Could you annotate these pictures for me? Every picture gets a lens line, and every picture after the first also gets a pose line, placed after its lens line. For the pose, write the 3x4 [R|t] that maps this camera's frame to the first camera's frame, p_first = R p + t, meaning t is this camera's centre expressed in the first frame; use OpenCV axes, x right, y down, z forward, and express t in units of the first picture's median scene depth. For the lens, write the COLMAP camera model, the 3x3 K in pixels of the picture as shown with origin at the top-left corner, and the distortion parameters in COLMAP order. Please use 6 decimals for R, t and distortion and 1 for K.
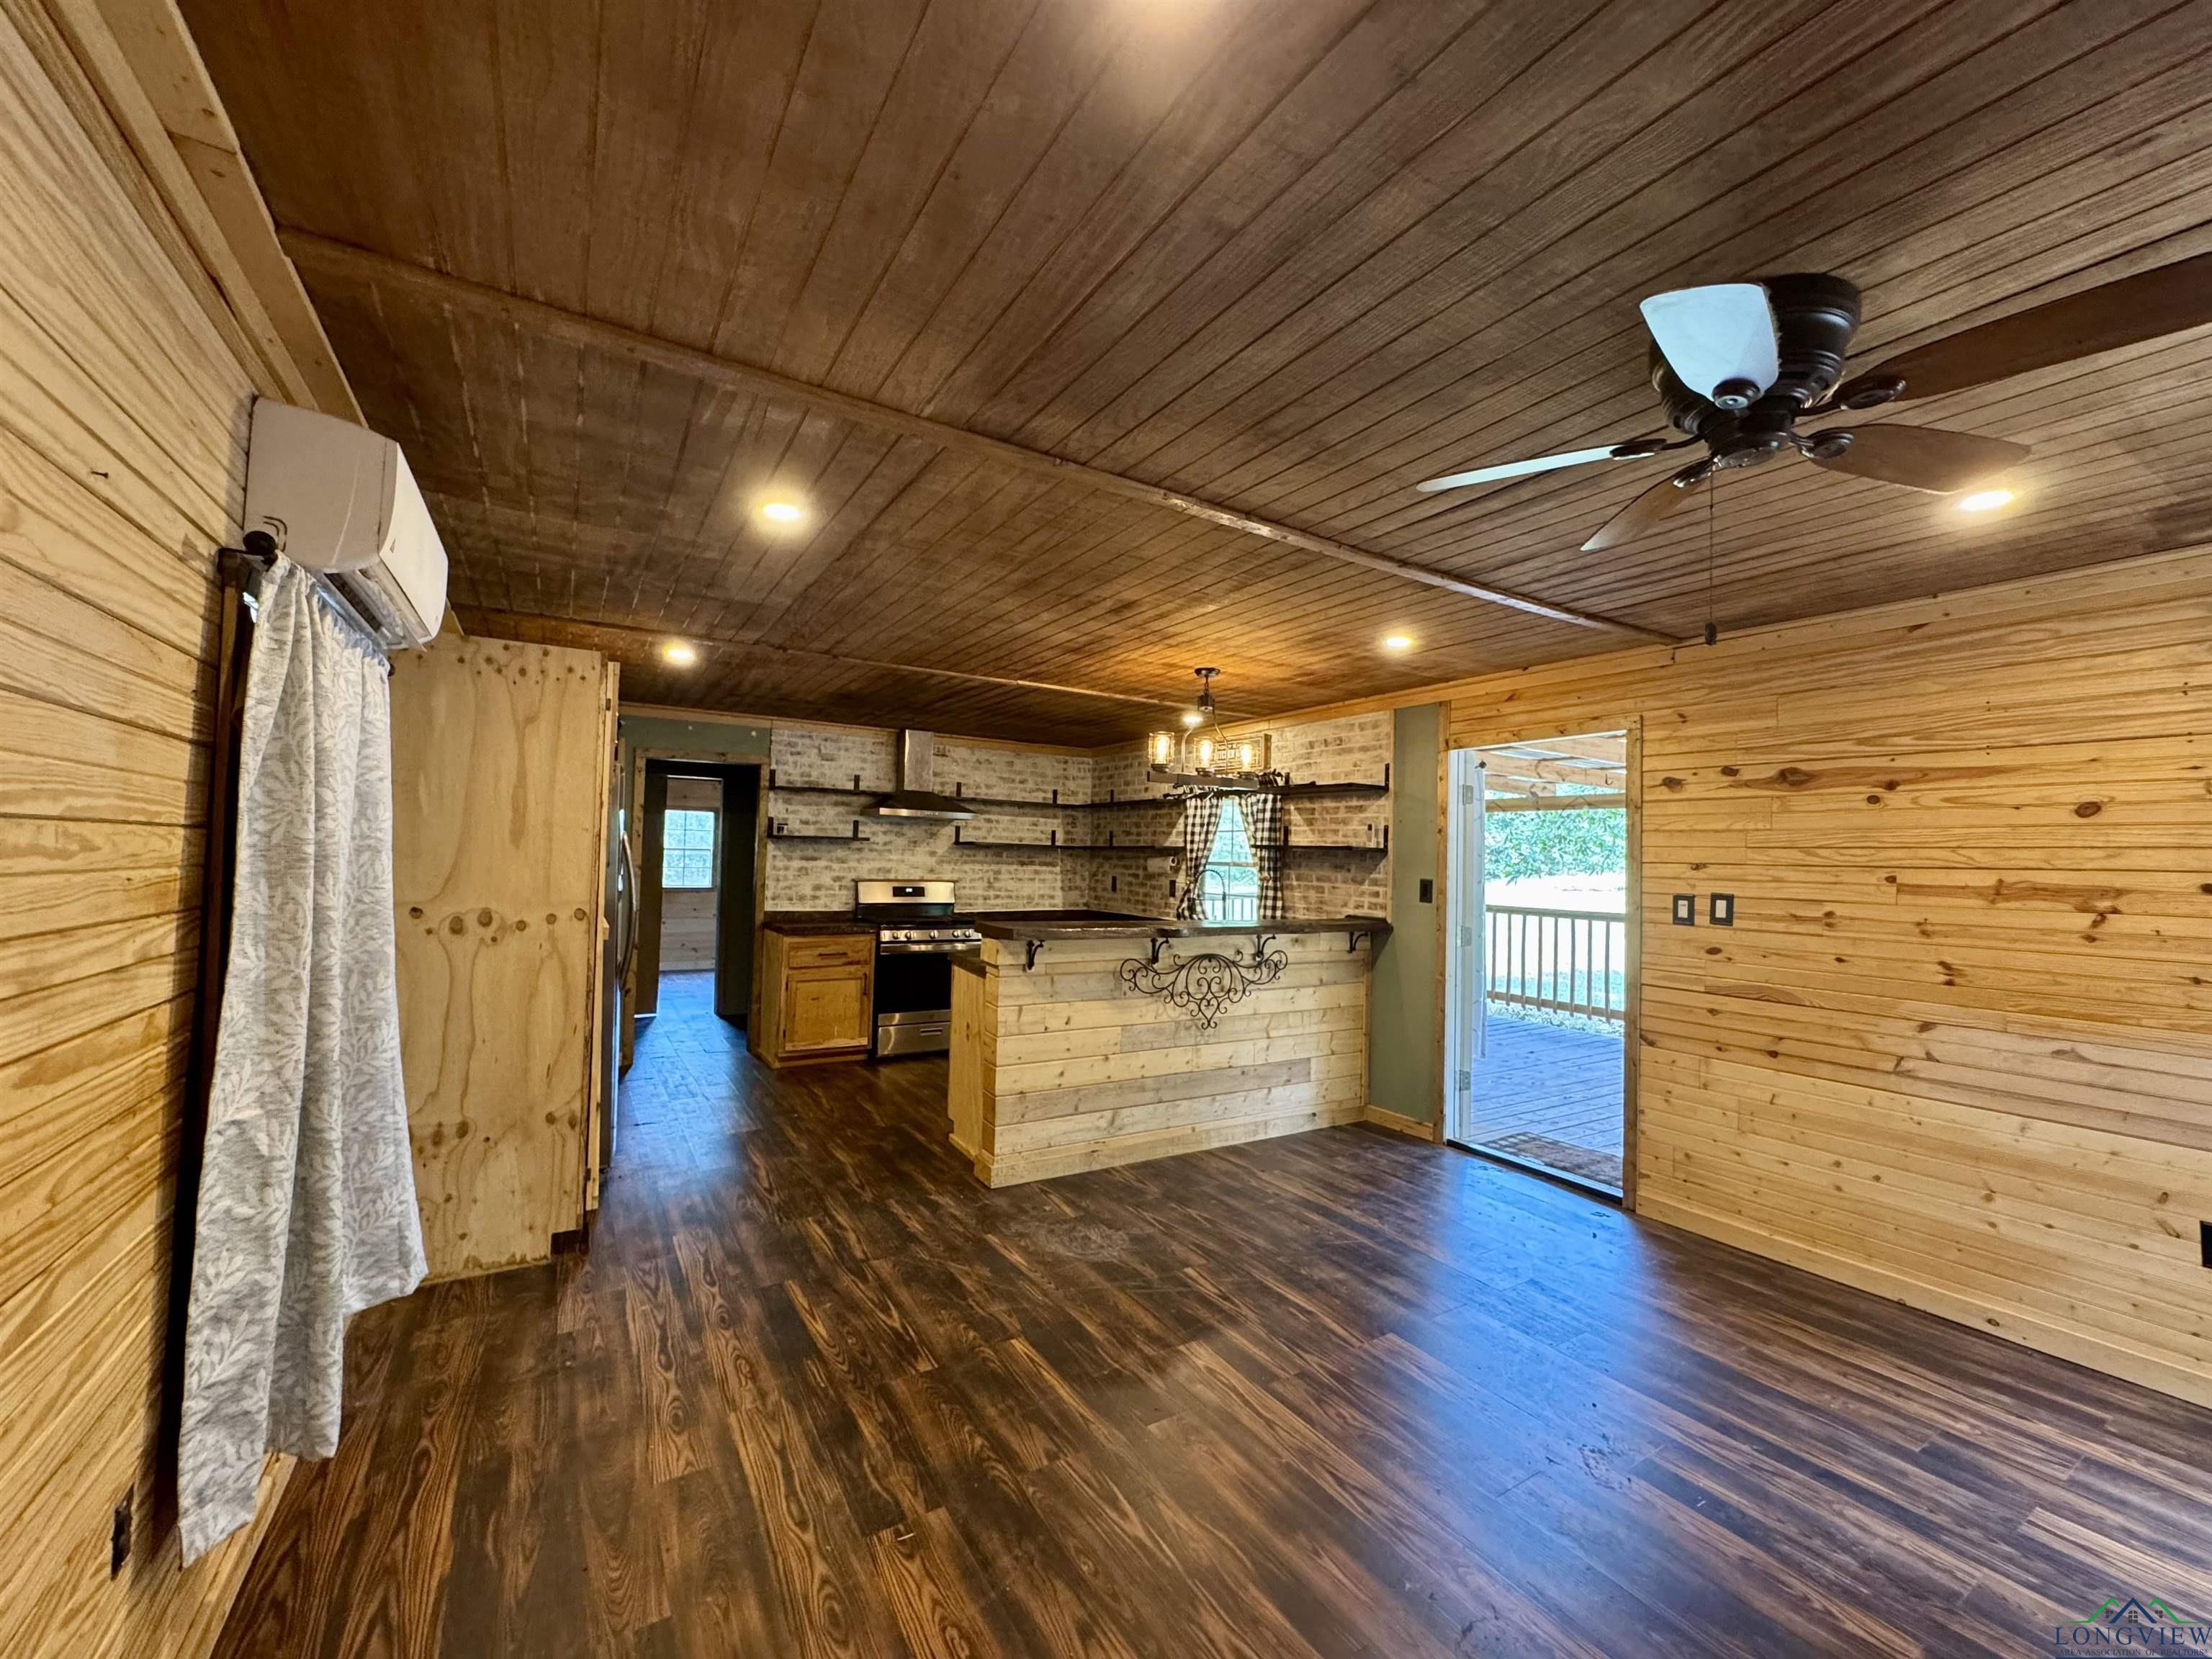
lens RADIAL K [[878.8, 0, 1108.2], [0, 878.8, 833.5], [0, 0, 1]] dist [0.000153, -0.000021]
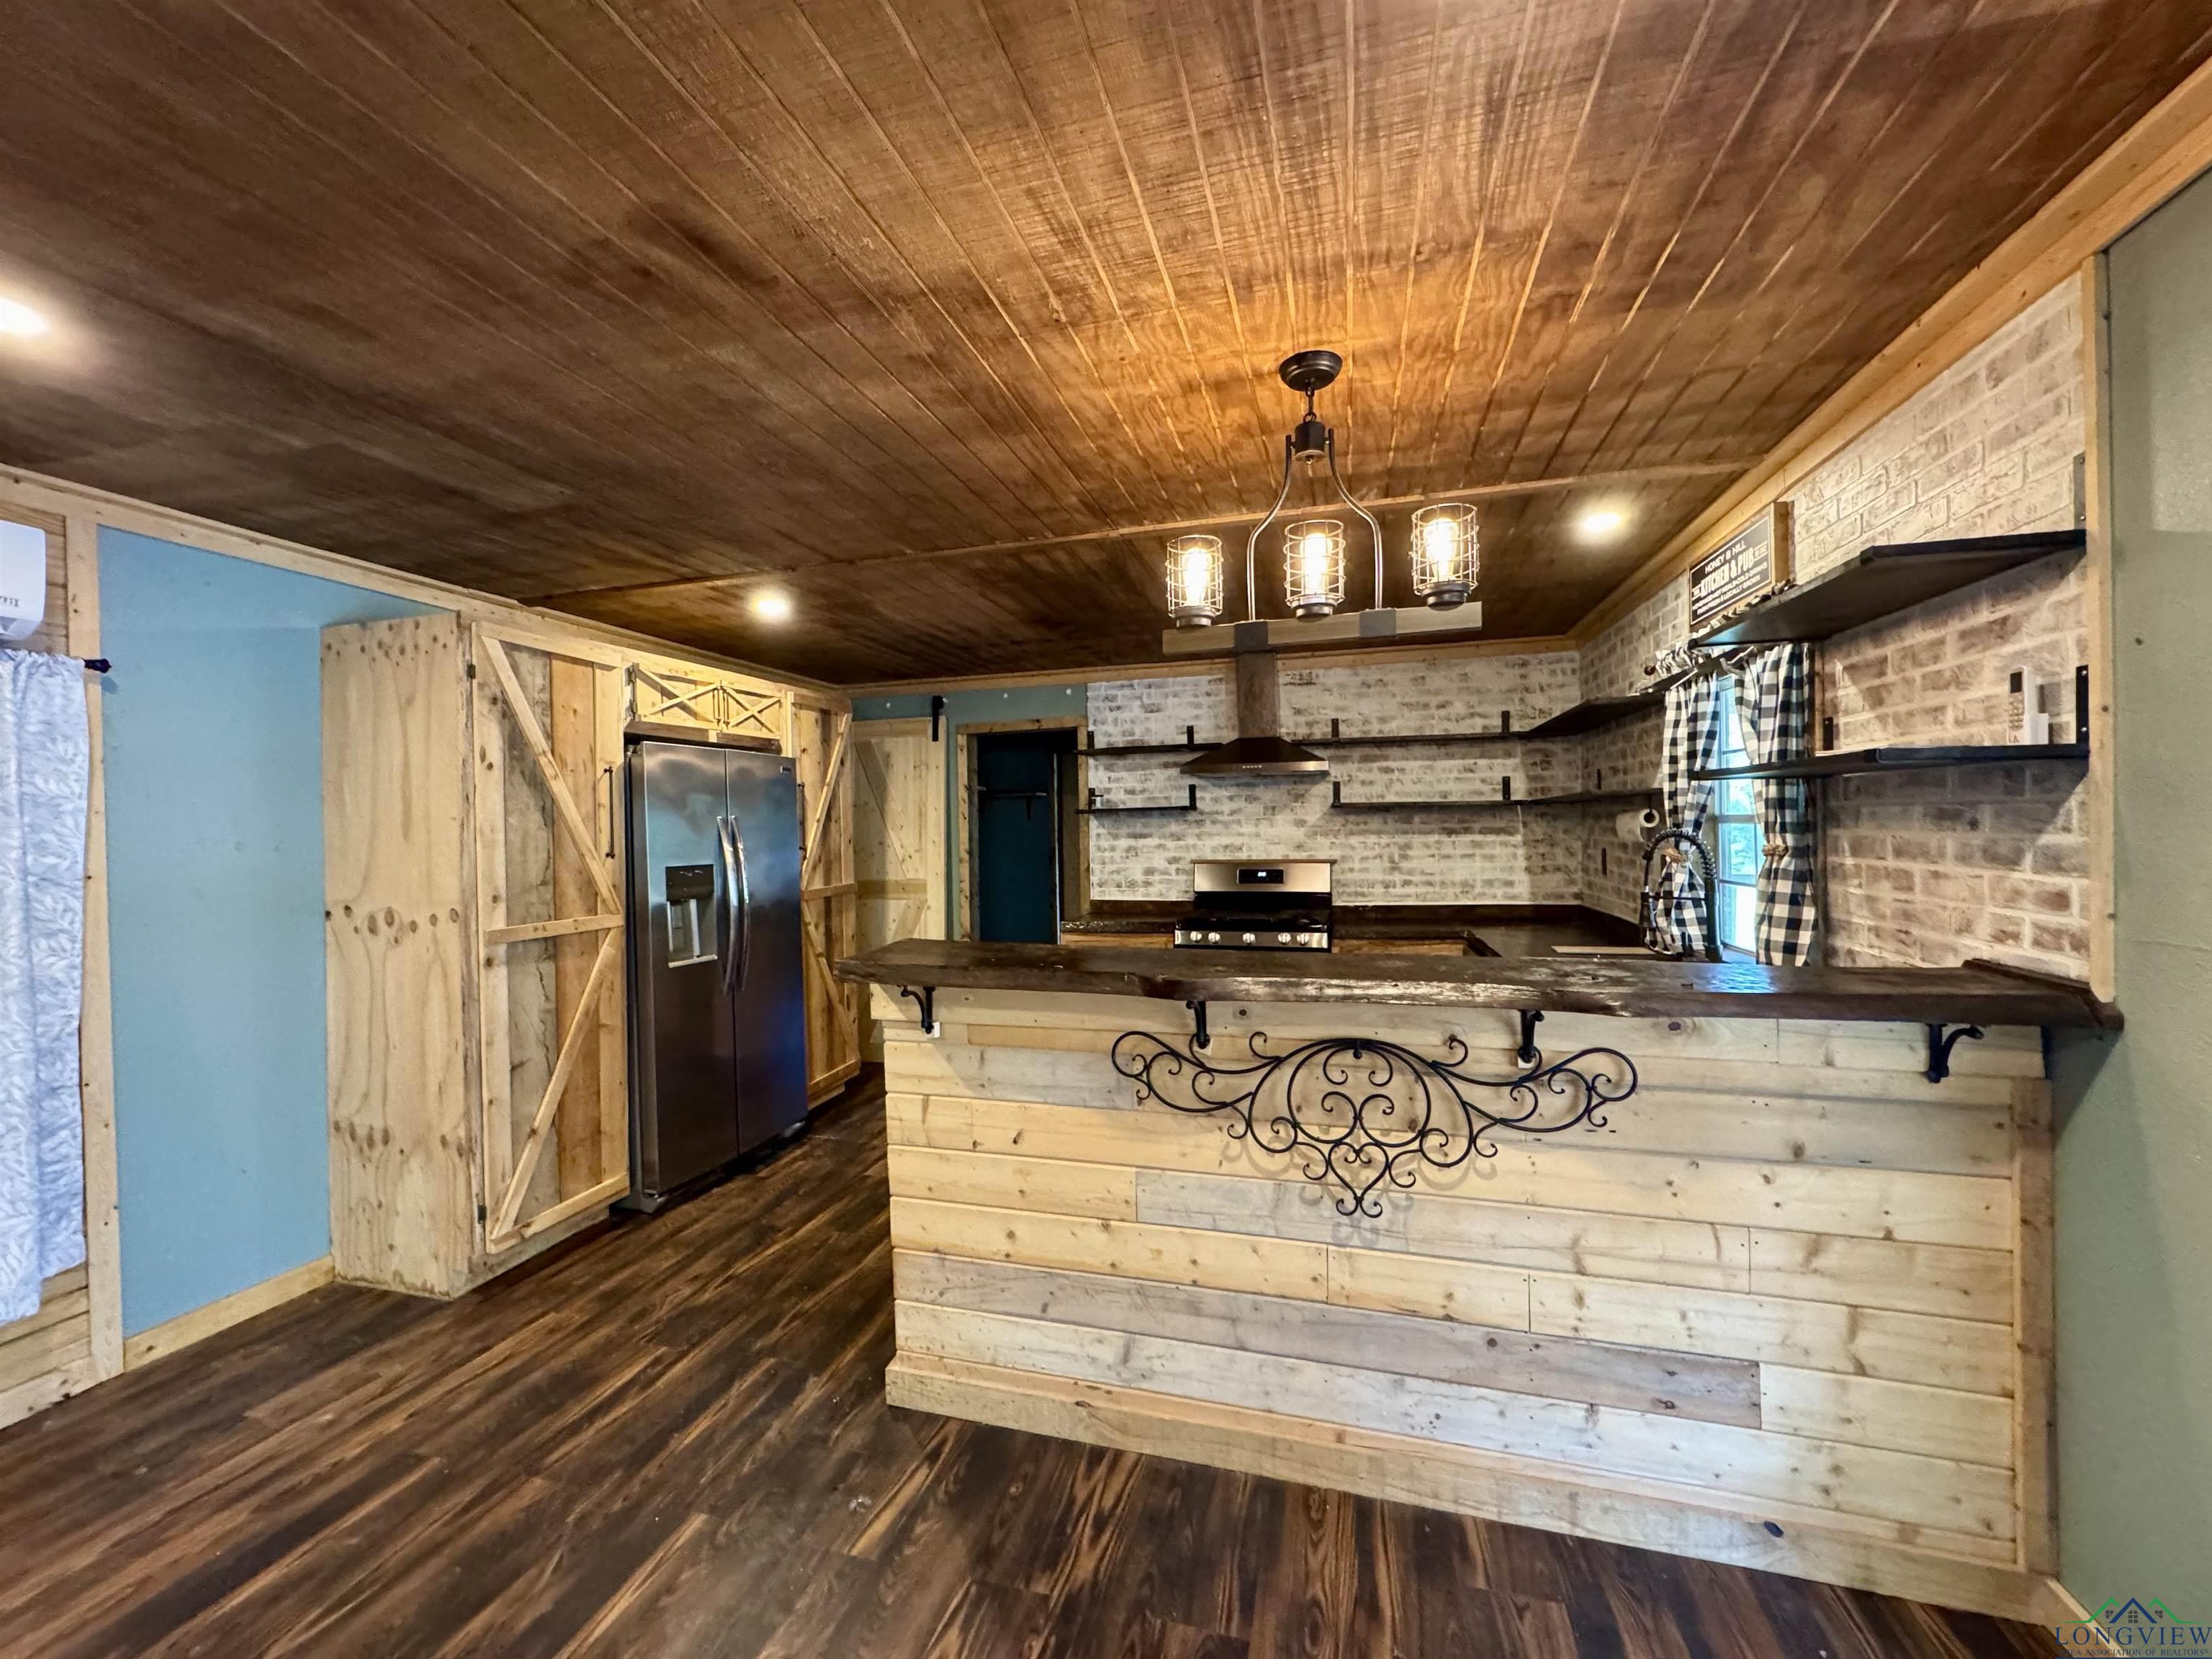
lens RADIAL K [[878.8, 0, 1108.2], [0, 878.8, 833.5], [0, 0, 1]] dist [0.000153, -0.000021]
pose [[0.677988, -0.034043, -0.734284, 0.265258], [0.056033, 0.998414, 0.005448, 0.022885], [0.732934, -0.044839, 0.678820, 0.481704]]
